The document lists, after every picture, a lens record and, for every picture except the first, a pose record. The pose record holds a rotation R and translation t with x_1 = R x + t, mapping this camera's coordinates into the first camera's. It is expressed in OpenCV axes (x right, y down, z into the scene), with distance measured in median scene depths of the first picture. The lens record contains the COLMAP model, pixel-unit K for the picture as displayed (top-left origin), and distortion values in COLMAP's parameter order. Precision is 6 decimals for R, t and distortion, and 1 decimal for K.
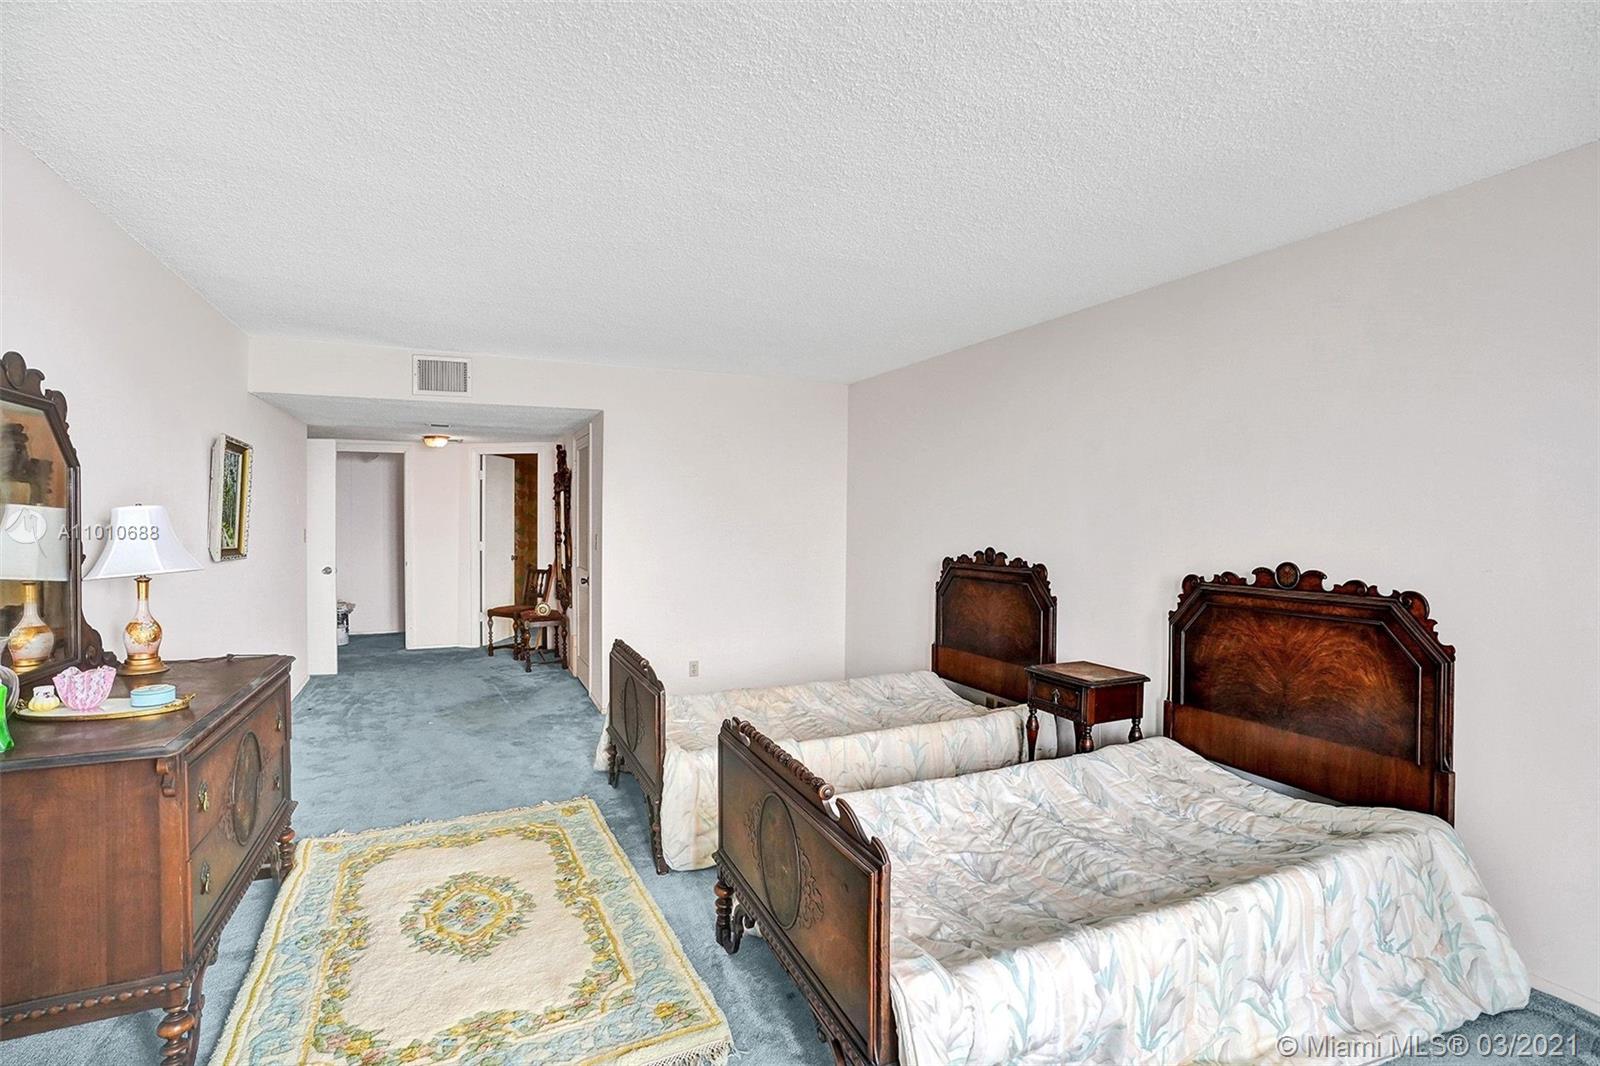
lens RADIAL K [[759.8, 0, 843.4], [0, 759.8, 532.2], [0, 0, 1]] dist [-0.084496, 0.044803]
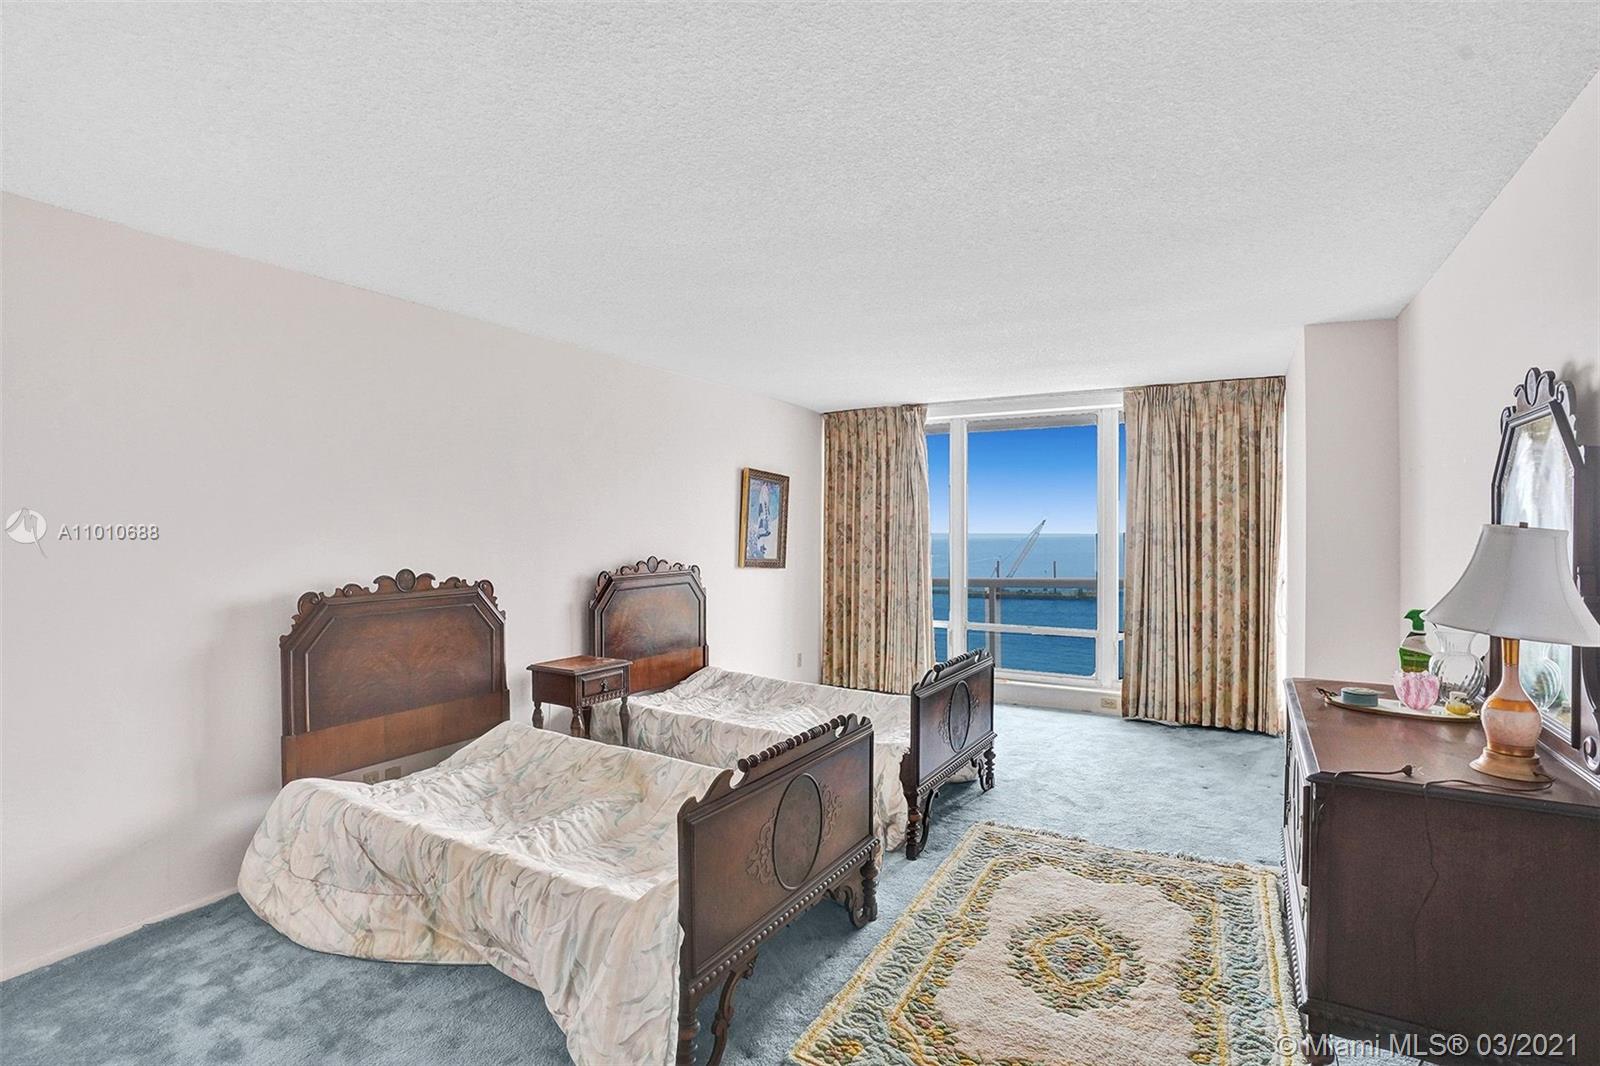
lens RADIAL K [[757.3, 0, 785.1], [0, 757.3, 522.5], [0, 0, 1]] dist [-0.073250, 0.028373]
pose [[-0.532323, 0.004182, 0.846531, -0.730371], [0.016174, 0.999856, 0.005231, -0.028450], [-0.846387, 0.016476, -0.532314, 1.190638]]
